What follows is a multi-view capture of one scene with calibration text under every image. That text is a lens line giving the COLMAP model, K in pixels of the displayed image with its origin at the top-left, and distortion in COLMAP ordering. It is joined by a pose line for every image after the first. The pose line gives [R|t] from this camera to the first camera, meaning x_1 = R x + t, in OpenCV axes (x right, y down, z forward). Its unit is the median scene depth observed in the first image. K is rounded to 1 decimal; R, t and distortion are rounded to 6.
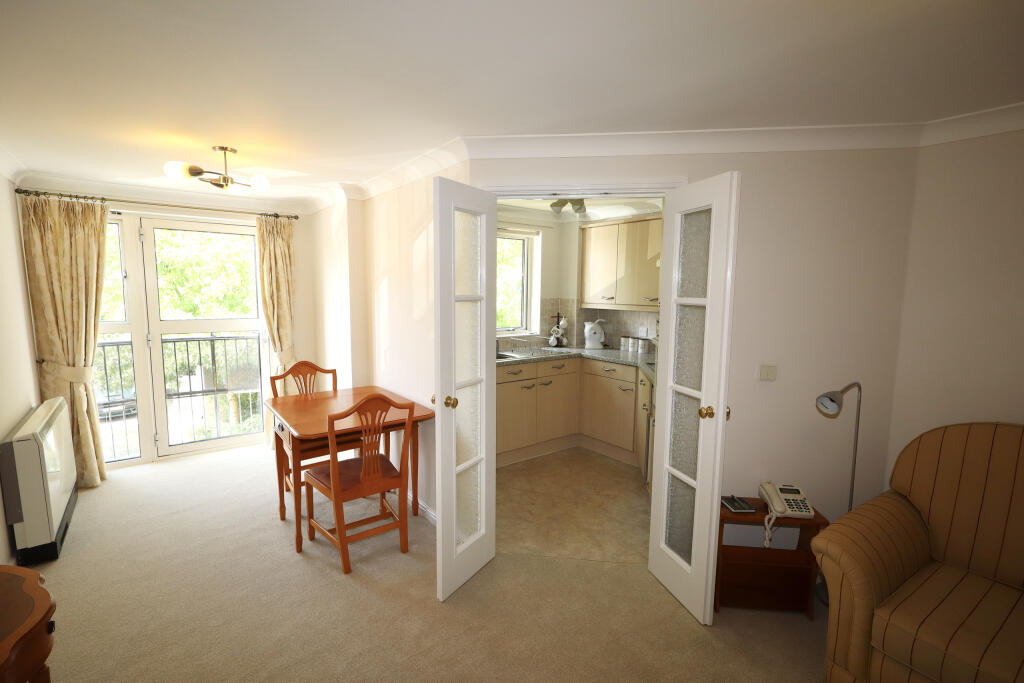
lens RADIAL K [[467.3, 0, 507.6], [0, 467.3, 348.6], [0, 0, 1]] dist [0.001008, -0.000255]
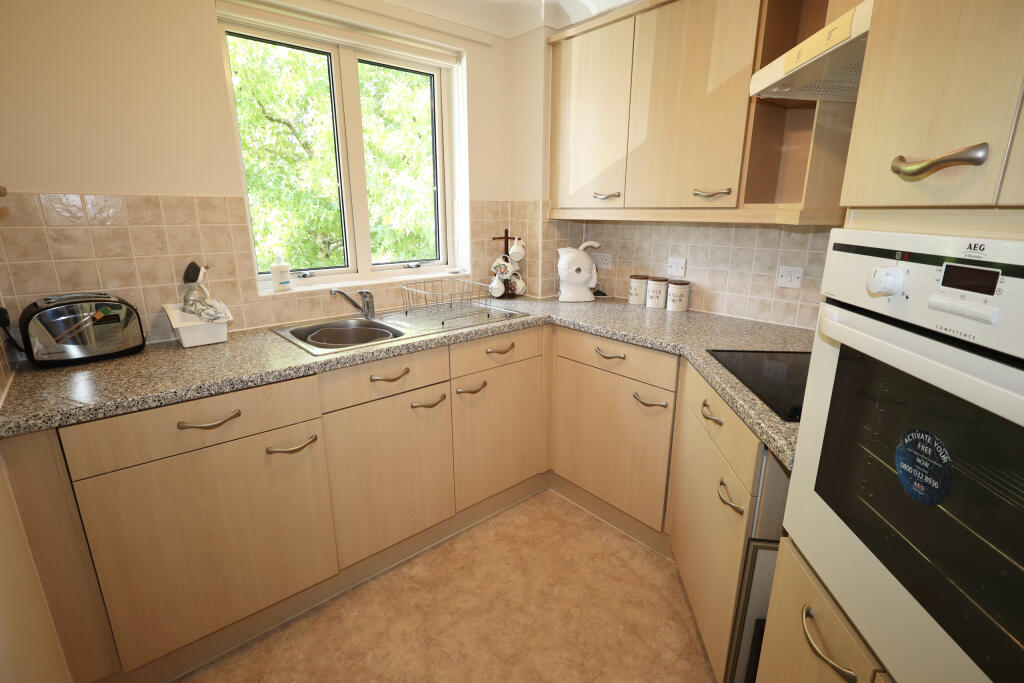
lens RADIAL K [[467.3, 0, 510.7], [0, 467.3, 341.8], [0, 0, 1]] dist [0.001008, -0.000255]
pose [[0.998001, -0.026600, 0.057332, 0.083301], [0.017830, 0.988771, 0.148374, -0.032799], [-0.060635, -0.147055, 0.987268, 0.498414]]
